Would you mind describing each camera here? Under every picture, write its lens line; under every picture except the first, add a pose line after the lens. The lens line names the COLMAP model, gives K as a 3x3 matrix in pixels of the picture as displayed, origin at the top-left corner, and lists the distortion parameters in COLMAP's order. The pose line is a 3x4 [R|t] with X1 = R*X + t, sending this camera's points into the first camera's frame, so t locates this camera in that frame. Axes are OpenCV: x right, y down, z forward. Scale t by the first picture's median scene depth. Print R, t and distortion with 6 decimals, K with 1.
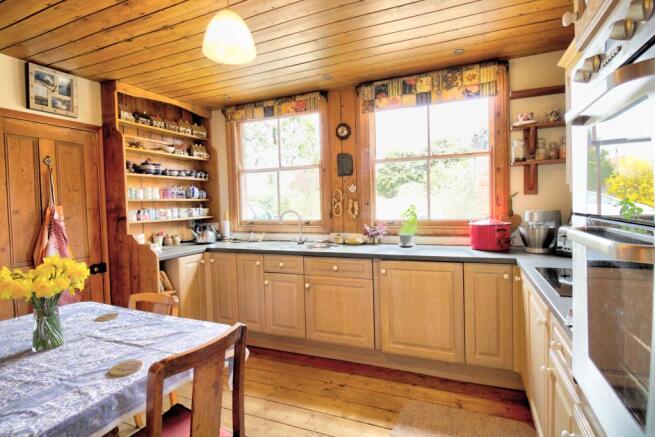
lens RADIAL K [[332.7, 0, 327.5], [0, 332.7, 218.5], [0, 0, 1]] dist [0.002510, -0.014702]
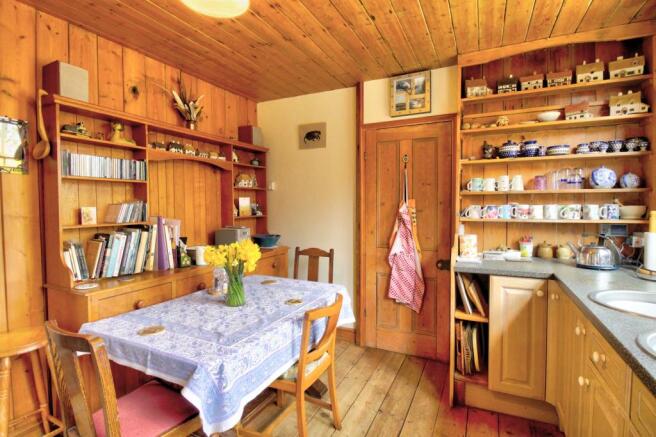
lens RADIAL K [[316.1, 0, 328.0], [0, 316.1, 218.5], [0, 0, 1]] dist [-0.035637, -0.000324]
pose [[-0.049900, 0.068337, -0.996414, 0.216412], [-0.037014, 0.996845, 0.070220, -0.035195], [0.998068, 0.040385, -0.047213, 0.712617]]
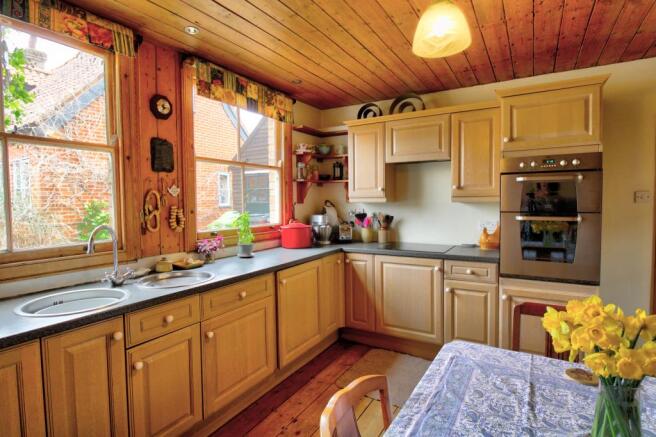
lens RADIAL K [[342.5, 0, 328.0], [0, 342.5, 218.5], [0, 0, 1]] dist [0.002021, -0.014630]
pose [[0.127418, -0.025174, 0.991530, -0.699137], [0.056047, 0.998263, 0.018142, -0.029246], [-0.990264, 0.053260, 0.128607, 0.661807]]
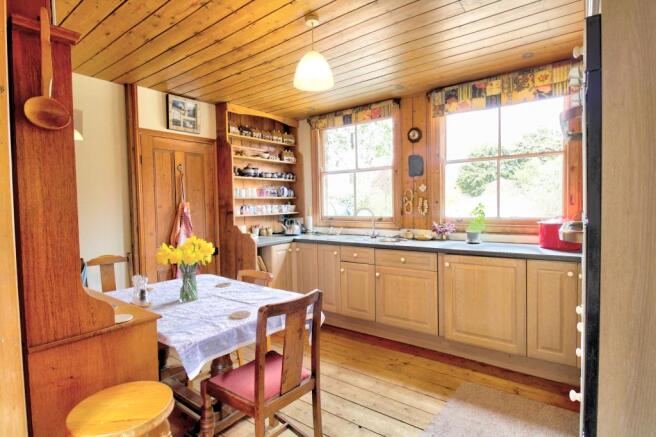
lens RADIAL K [[333.2, 0, 328.0], [0, 333.2, 218.5], [0, 0, 1]] dist [0.002510, -0.014702]
pose [[0.970825, 0.017918, -0.239119, 0.042453], [-0.016455, 0.999832, 0.008113, 0.005971], [0.239224, -0.003941, 0.970956, -0.133704]]
